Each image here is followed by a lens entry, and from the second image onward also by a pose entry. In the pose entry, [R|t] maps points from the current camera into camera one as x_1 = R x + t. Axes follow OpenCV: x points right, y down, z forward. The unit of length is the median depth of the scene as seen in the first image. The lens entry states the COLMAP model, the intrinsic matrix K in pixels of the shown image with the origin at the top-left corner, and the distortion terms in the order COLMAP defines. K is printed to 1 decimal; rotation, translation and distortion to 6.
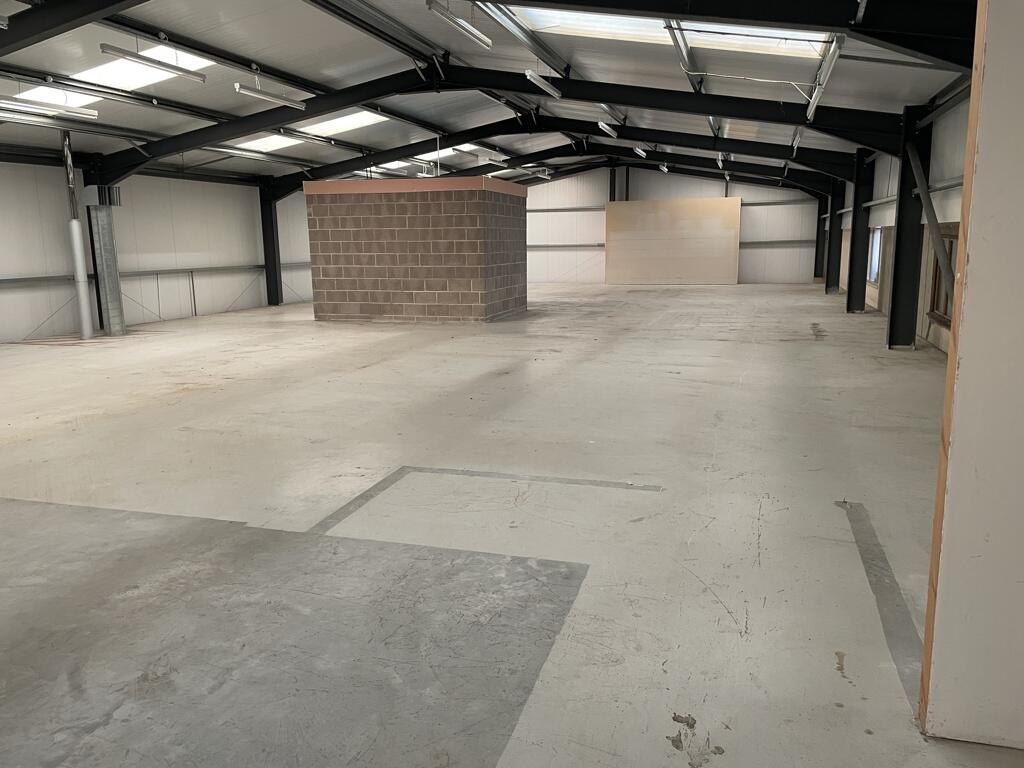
lens RADIAL K [[771.3, 0, 511.6], [0, 771.3, 381.3], [0, 0, 1]] dist [0.004977, 0.000438]
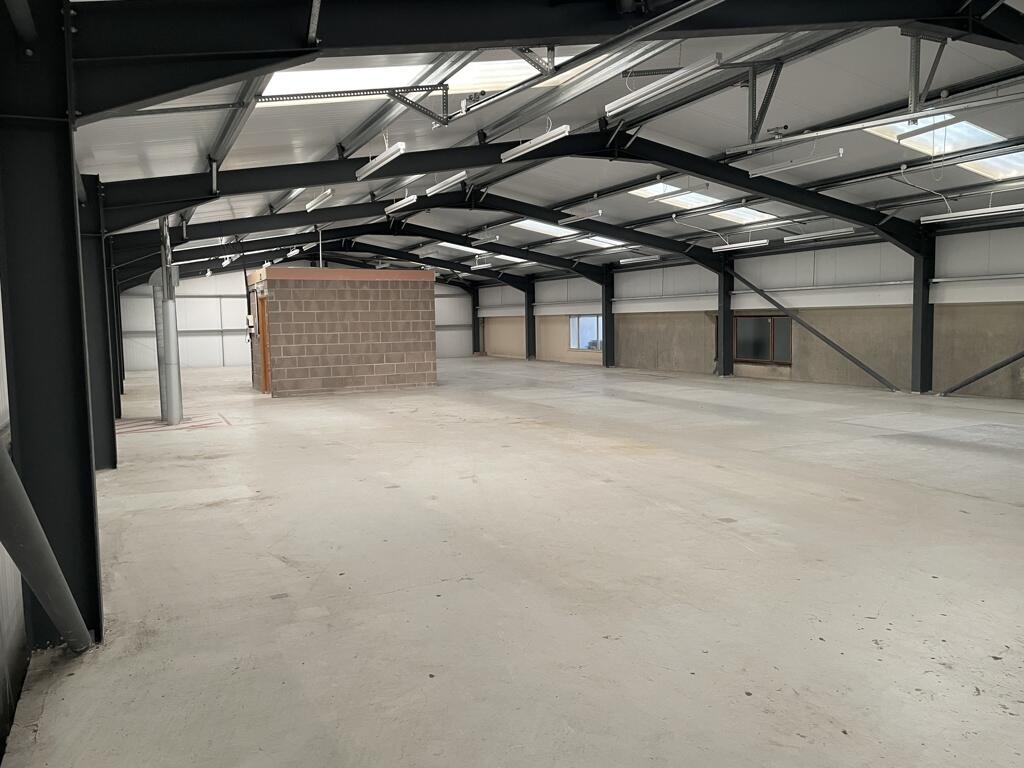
lens RADIAL K [[771.3, 0, 512.9], [0, 771.3, 383.2], [0, 0, 1]] dist [0.004977, 0.000438]
pose [[0.720145, -0.058298, 0.691370, -0.776842], [0.138312, 0.988526, -0.060714, 0.010283], [-0.679897, 0.139348, 0.719946, 0.028665]]
